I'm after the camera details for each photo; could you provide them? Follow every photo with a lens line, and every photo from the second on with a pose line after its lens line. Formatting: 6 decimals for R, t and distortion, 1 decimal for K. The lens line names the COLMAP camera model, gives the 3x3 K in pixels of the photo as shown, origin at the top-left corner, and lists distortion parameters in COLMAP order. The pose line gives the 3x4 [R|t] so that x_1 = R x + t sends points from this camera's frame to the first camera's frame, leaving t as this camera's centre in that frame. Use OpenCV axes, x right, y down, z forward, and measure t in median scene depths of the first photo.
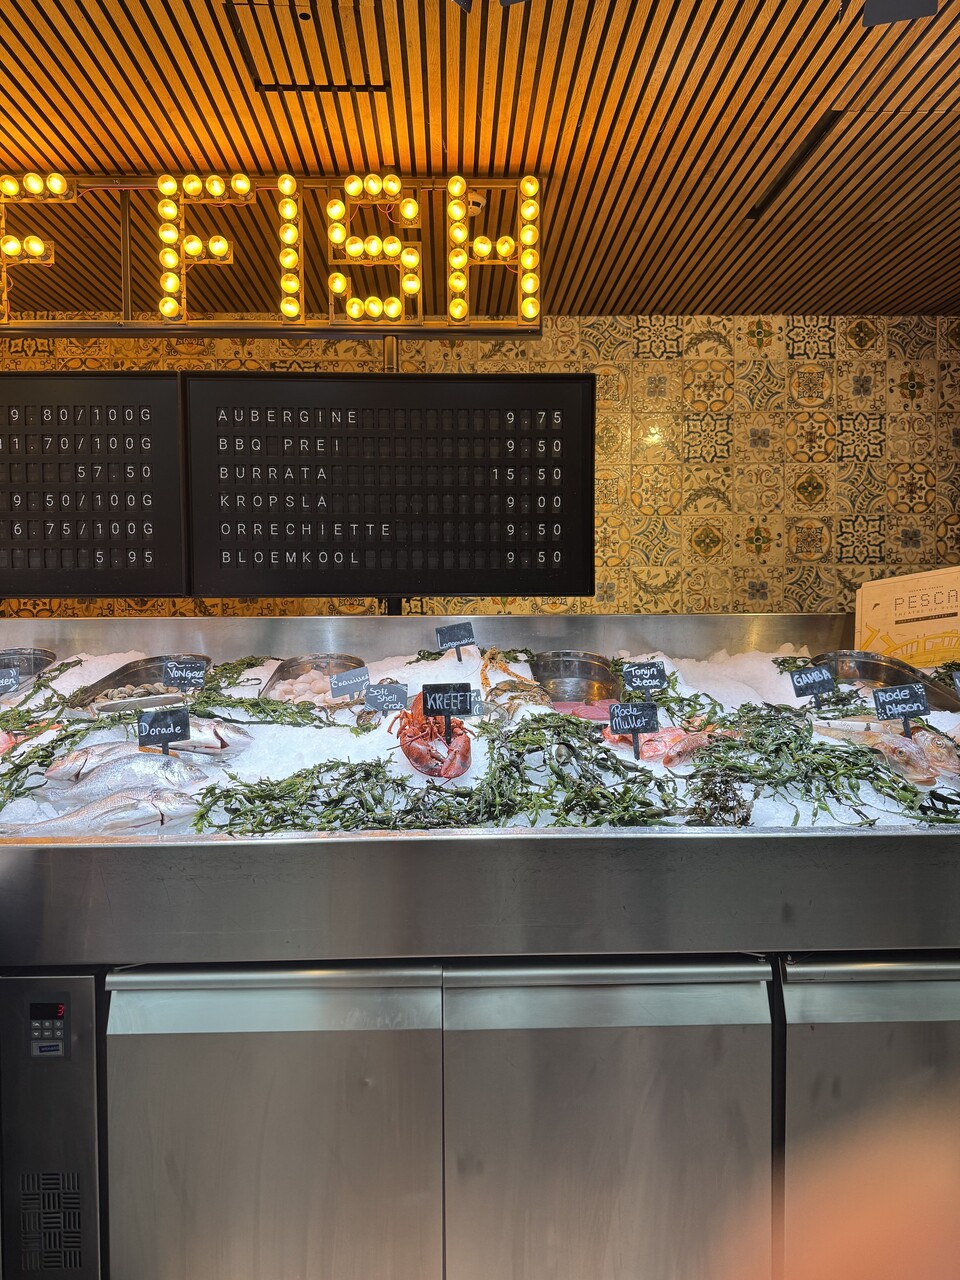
lens RADIAL K [[900.1, 0, 480.1], [0, 900.1, 651.2], [0, 0, 1]] dist [0.005916, -0.027208]
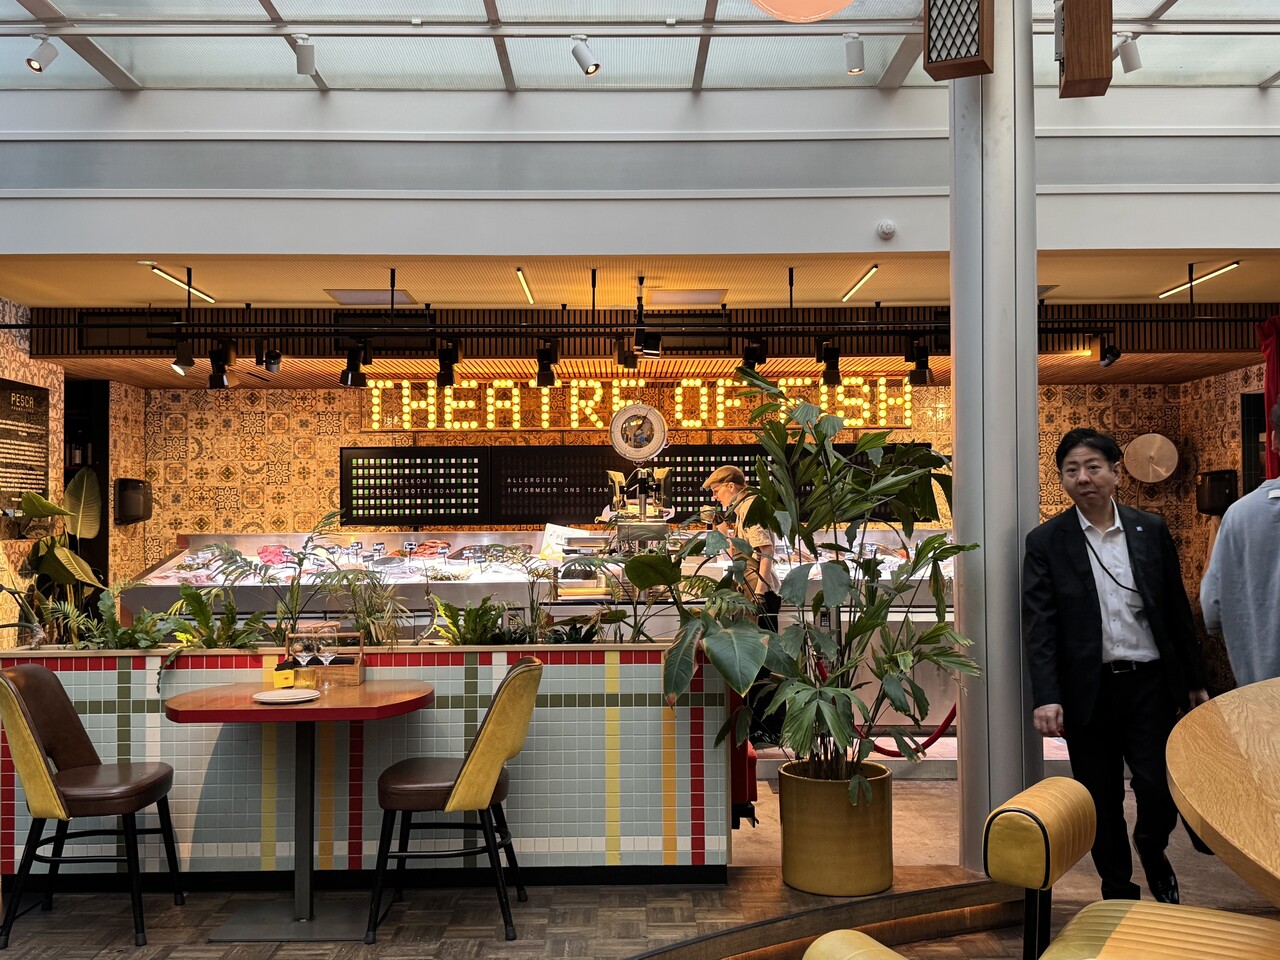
lens RADIAL K [[1301.8, 0, 638.8], [0, 1301.8, 482.4], [0, 0, 1]] dist [0.013369, 0.000000]
pose [[0.999777, 0.000148, -0.021139, -0.687813], [-0.001746, 0.997139, -0.075563, 0.116167], [0.021068, 0.075583, 0.996917, -3.015498]]
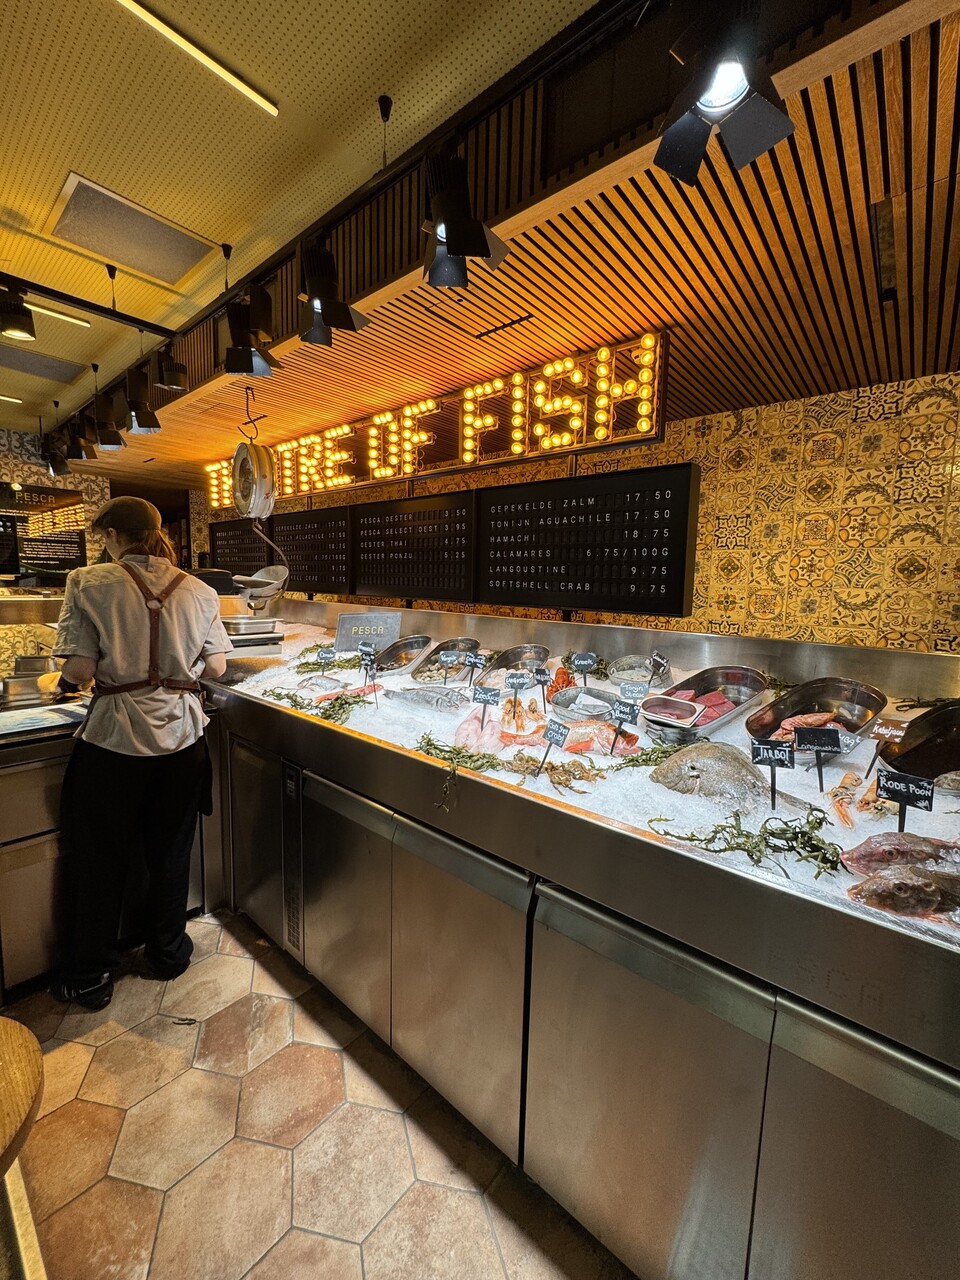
lens RADIAL K [[513.3, 0, 482.6], [0, 513.3, 640.2], [0, 0, 1]] dist [-0.010354, -0.000657]
pose [[0.735989, 0.102991, -0.669113, 0.457002], [-0.064053, 0.994520, 0.082623, -0.073161], [0.673956, -0.017950, 0.738553, 0.173848]]
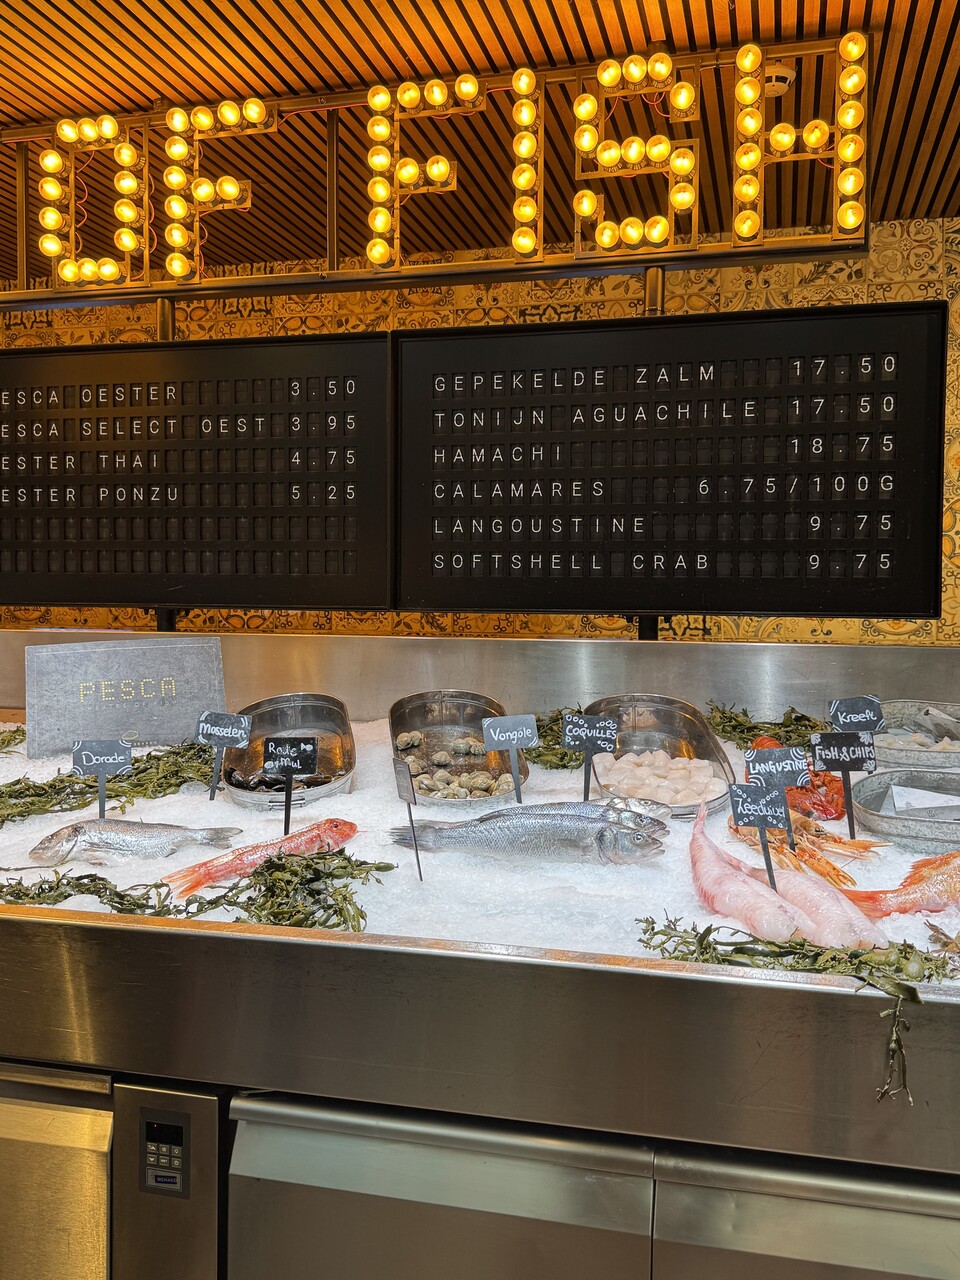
lens RADIAL K [[1143.6, 0, 477.5], [0, 1143.6, 649.7], [0, 0, 1]] dist [0.045215, -0.084862]
pose [[0.959335, 0.025537, -0.281113, 0.036568], [-0.029138, 0.999538, -0.008639, -0.018043], [0.280763, 0.016478, 0.959636, 0.041743]]
